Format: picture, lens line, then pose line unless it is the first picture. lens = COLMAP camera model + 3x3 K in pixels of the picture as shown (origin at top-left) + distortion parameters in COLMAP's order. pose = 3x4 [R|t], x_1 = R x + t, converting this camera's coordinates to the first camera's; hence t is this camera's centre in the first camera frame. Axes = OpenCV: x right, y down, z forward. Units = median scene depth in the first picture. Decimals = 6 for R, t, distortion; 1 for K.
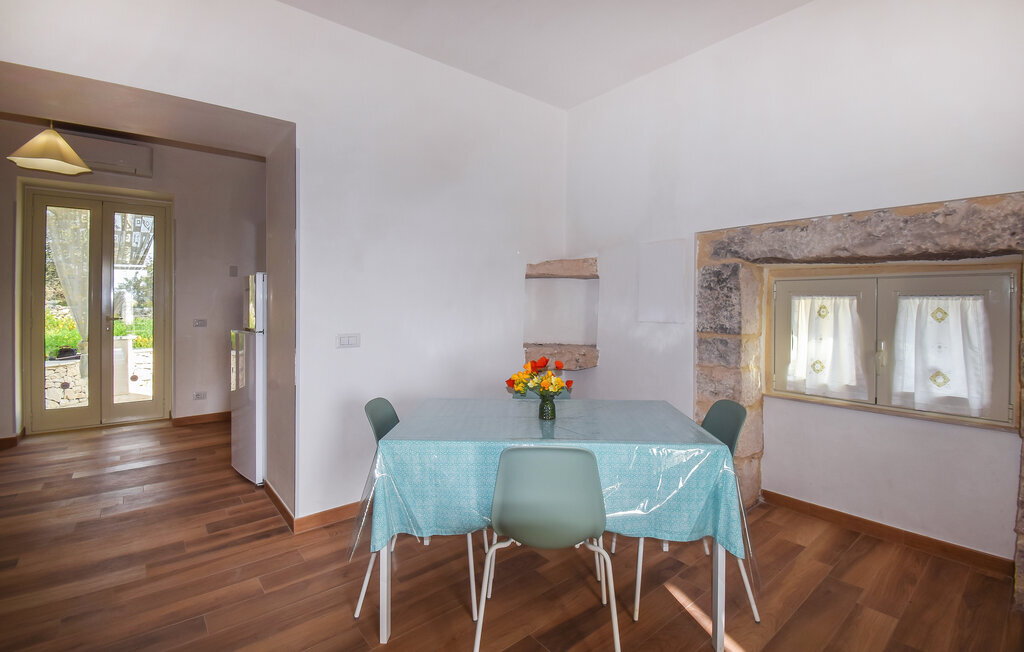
lens RADIAL K [[458.3, 0, 512.8], [0, 458.3, 304.2], [0, 0, 1]] dist [0.001699, -0.016056]
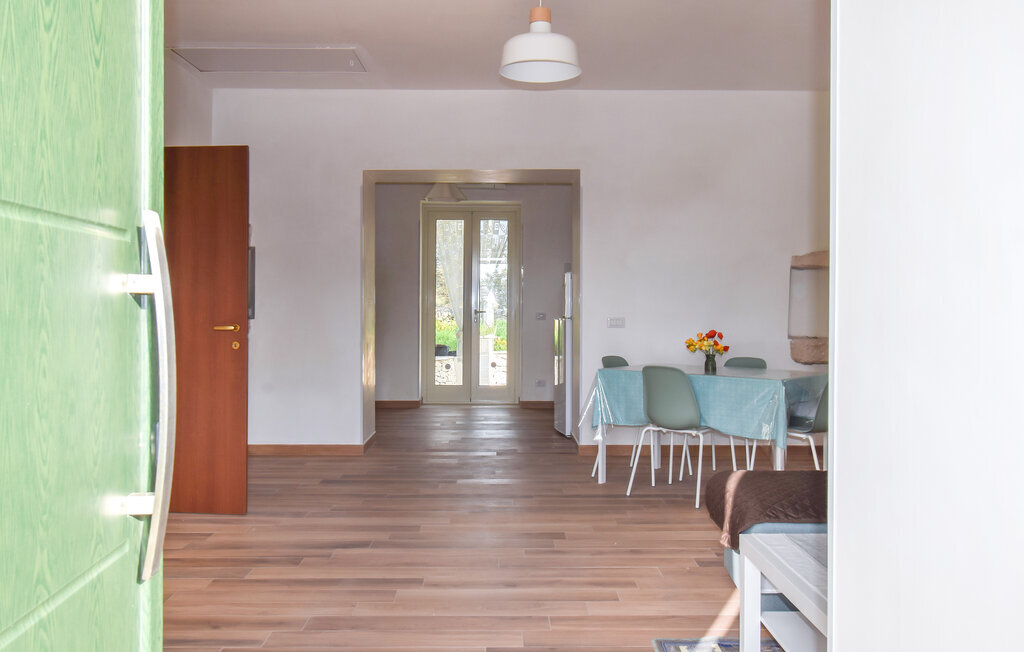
lens RADIAL K [[1153.6, 0, 512.0], [0, 1153.6, 326.0], [0, 0, 1]] dist [0.001258, -0.000035]
pose [[0.776536, 0.007219, -0.630032, 1.061427], [-0.001970, 0.999957, 0.009030, 0.041436], [0.630070, -0.005771, 0.776517, -1.258602]]
